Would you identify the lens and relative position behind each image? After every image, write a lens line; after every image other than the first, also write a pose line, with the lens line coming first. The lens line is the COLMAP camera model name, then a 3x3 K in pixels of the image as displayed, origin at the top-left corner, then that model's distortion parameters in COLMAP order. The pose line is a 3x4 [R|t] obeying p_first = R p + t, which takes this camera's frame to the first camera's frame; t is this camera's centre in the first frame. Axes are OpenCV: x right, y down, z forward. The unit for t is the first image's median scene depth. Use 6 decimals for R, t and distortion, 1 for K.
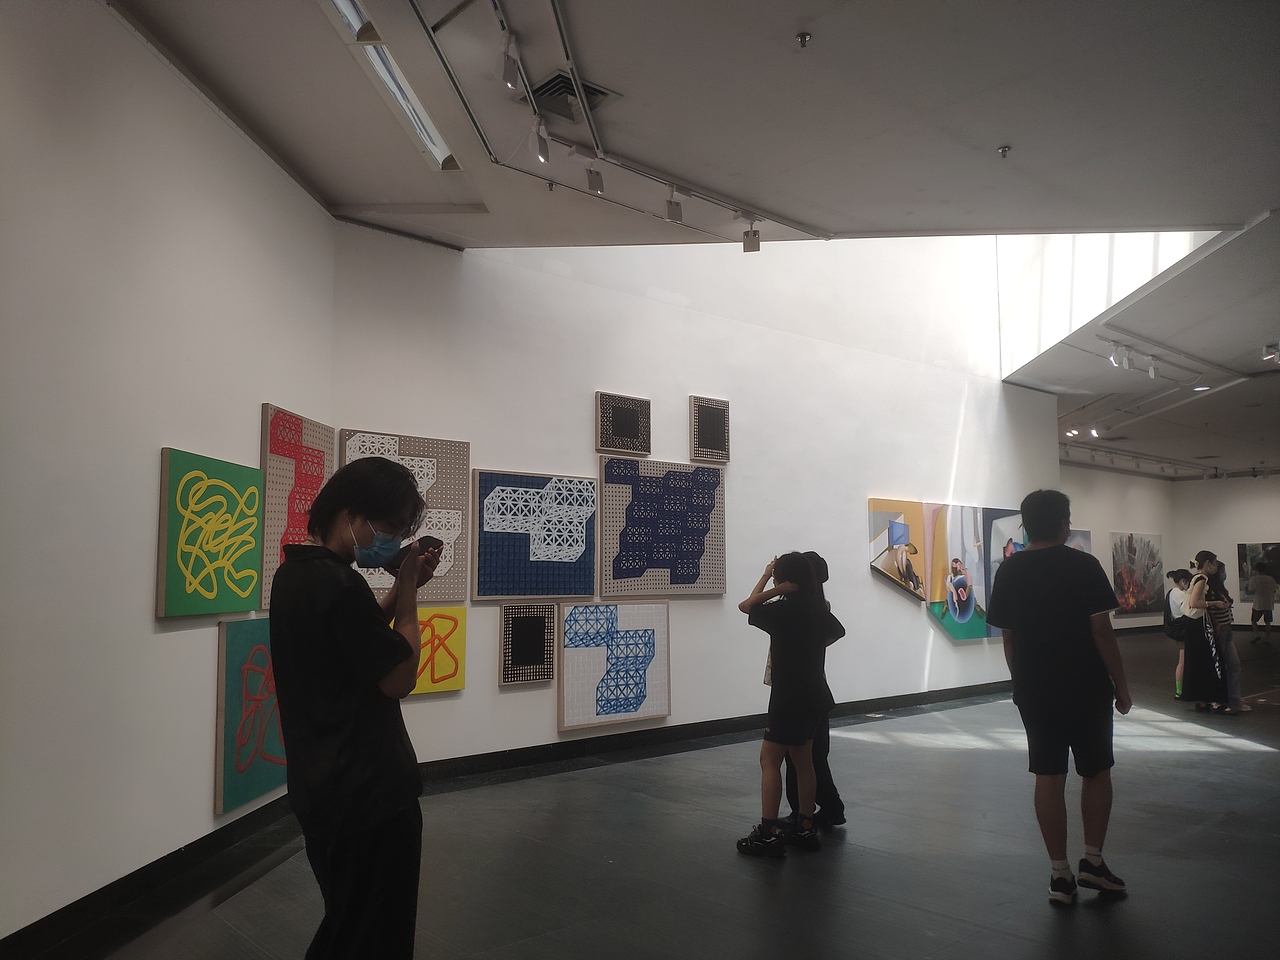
lens RADIAL K [[1003.9, 0, 640.0], [0, 1003.9, 480.0], [0, 0, 1]] dist [0.014265, 0.005557]
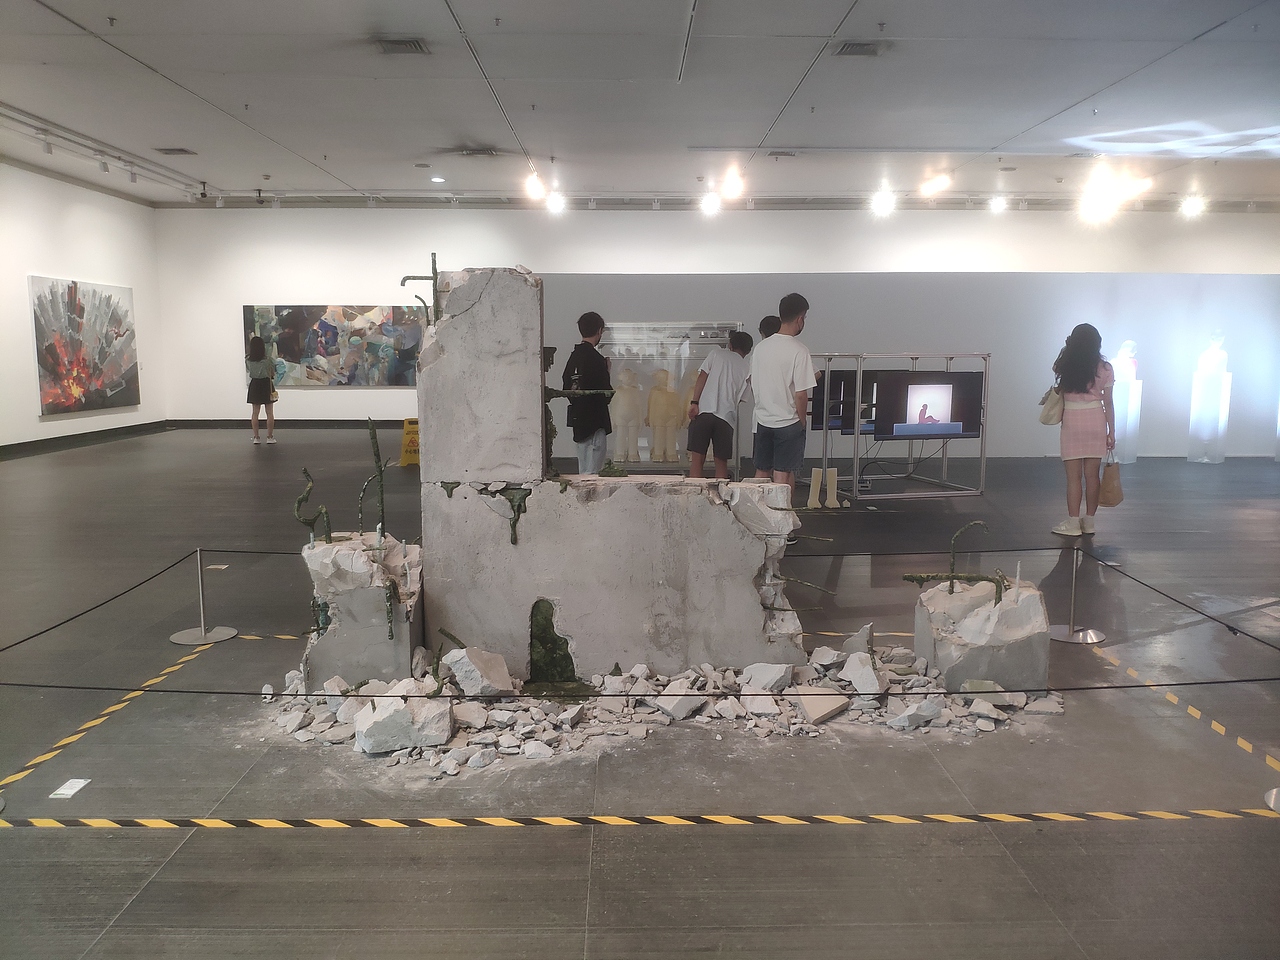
lens RADIAL K [[1003.9, 0, 640.0], [0, 1003.9, 480.0], [0, 0, 1]] dist [0.014265, 0.005557]
pose [[0.658919, -0.096562, 0.745991, 0.242459], [-0.071301, 0.979243, 0.189733, 0.029985], [-0.748827, -0.178209, 0.638357, 0.325688]]
